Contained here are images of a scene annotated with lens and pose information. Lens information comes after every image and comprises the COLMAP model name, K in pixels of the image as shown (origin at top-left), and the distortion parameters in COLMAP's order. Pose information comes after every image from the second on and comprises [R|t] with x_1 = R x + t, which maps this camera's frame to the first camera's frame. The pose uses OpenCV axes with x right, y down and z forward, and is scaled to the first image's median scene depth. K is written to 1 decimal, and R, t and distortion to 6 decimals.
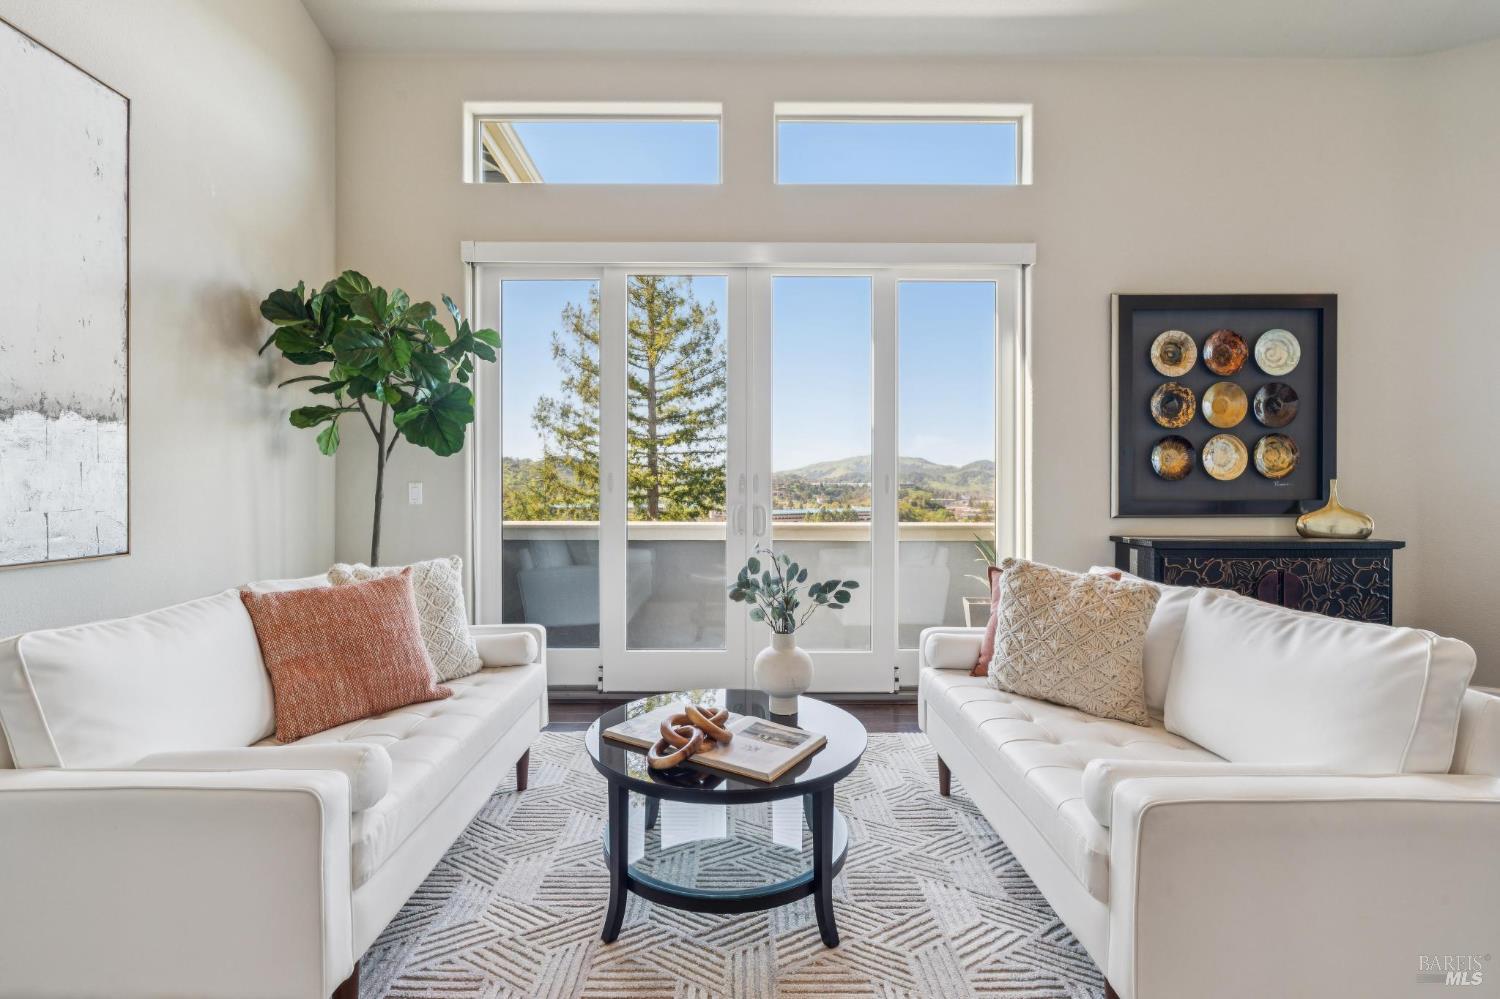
lens RADIAL K [[675.9, 0, 744.8], [0, 675.9, 493.2], [0, 0, 1]] dist [-0.000429, 0.000378]
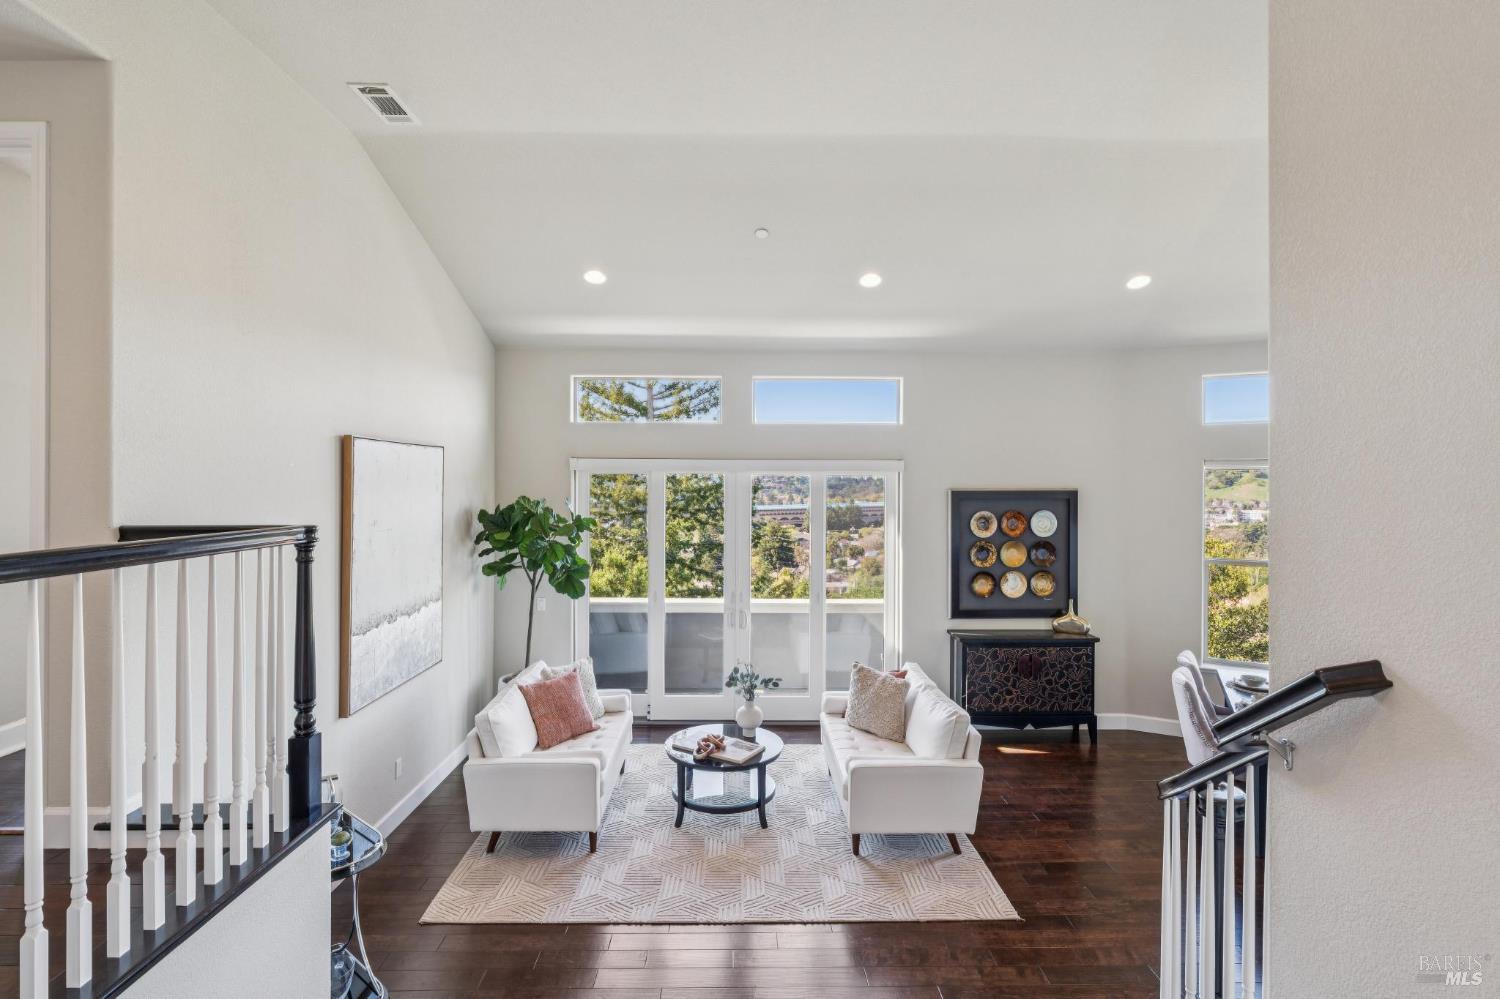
lens RADIAL K [[713.6, 0, 751.6], [0, 713.6, 490.2], [0, 0, 1]] dist [0.000087, -0.000026]
pose [[0.999898, 0.004574, 0.013542, 0.017244], [-0.004581, 0.999989, 0.000458, -0.291137], [-0.013540, -0.000519, 0.999908, -0.808740]]
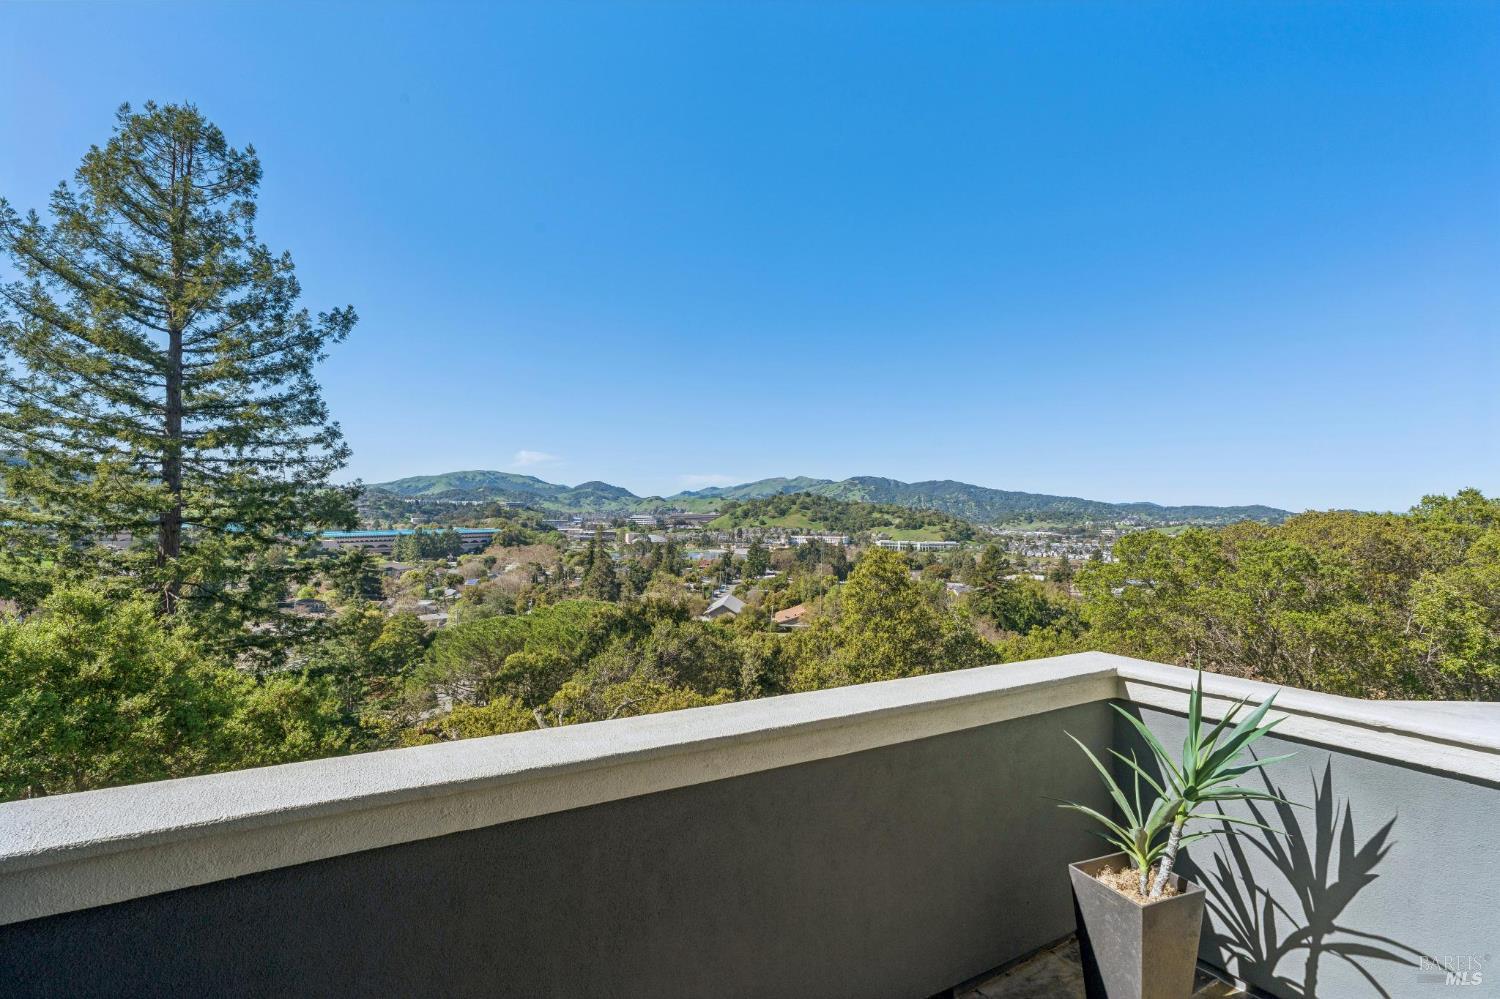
lens RADIAL K [[708.5, 0, 750.0], [0, 708.5, 499.5], [0, 0, 1]] dist [-0.002541, -0.000222]
pose [[0.852326, 0.029218, 0.522195, -0.144432], [-0.016723, 0.999450, -0.028627, -0.083717], [-0.522744, 0.015667, 0.852346, 1.115239]]
